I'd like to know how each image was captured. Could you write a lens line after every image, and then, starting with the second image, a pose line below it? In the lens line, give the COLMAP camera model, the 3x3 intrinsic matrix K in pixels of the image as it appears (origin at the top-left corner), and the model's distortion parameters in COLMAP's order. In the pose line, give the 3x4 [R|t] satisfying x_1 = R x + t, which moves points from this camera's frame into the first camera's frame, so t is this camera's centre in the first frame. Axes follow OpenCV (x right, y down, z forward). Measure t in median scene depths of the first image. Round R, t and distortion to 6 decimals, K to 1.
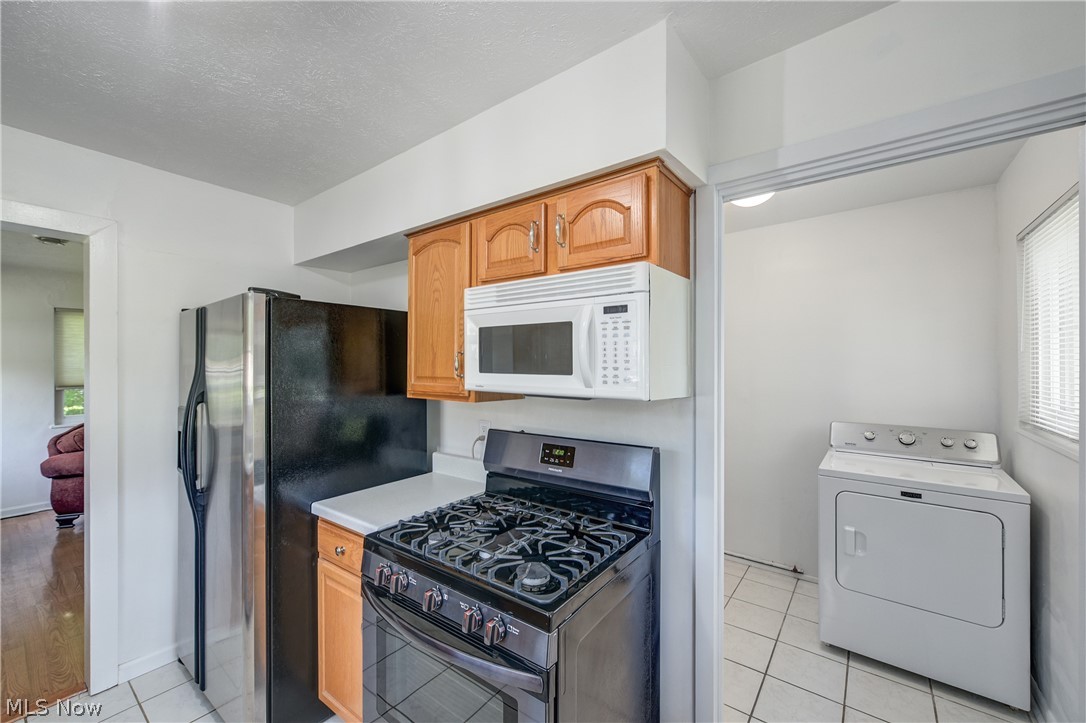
lens RADIAL K [[433.8, 0, 539.3], [0, 433.8, 356.8], [0, 0, 1]] dist [-0.000584, 0.000383]
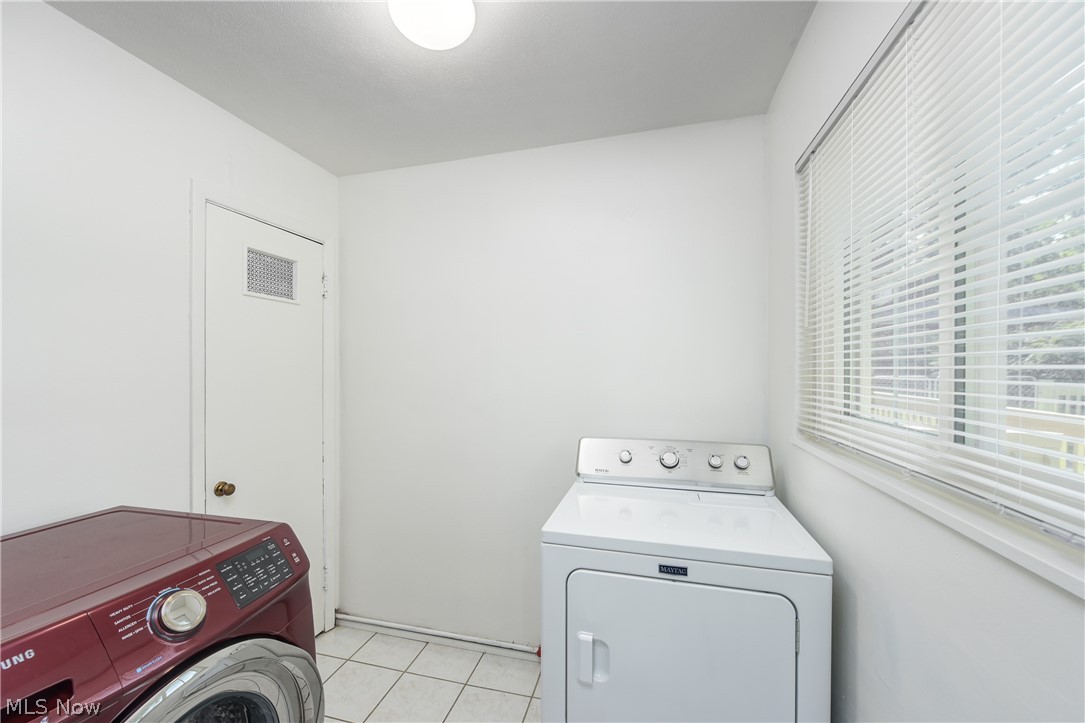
lens RADIAL K [[433.4, 0, 543.2], [0, 433.4, 367.9], [0, 0, 1]] dist [-0.000584, 0.000383]
pose [[0.916789, -0.001573, 0.399368, 0.444744], [-0.003427, 0.999924, 0.011806, 0.042799], [-0.399356, -0.012192, 0.916715, 0.515305]]
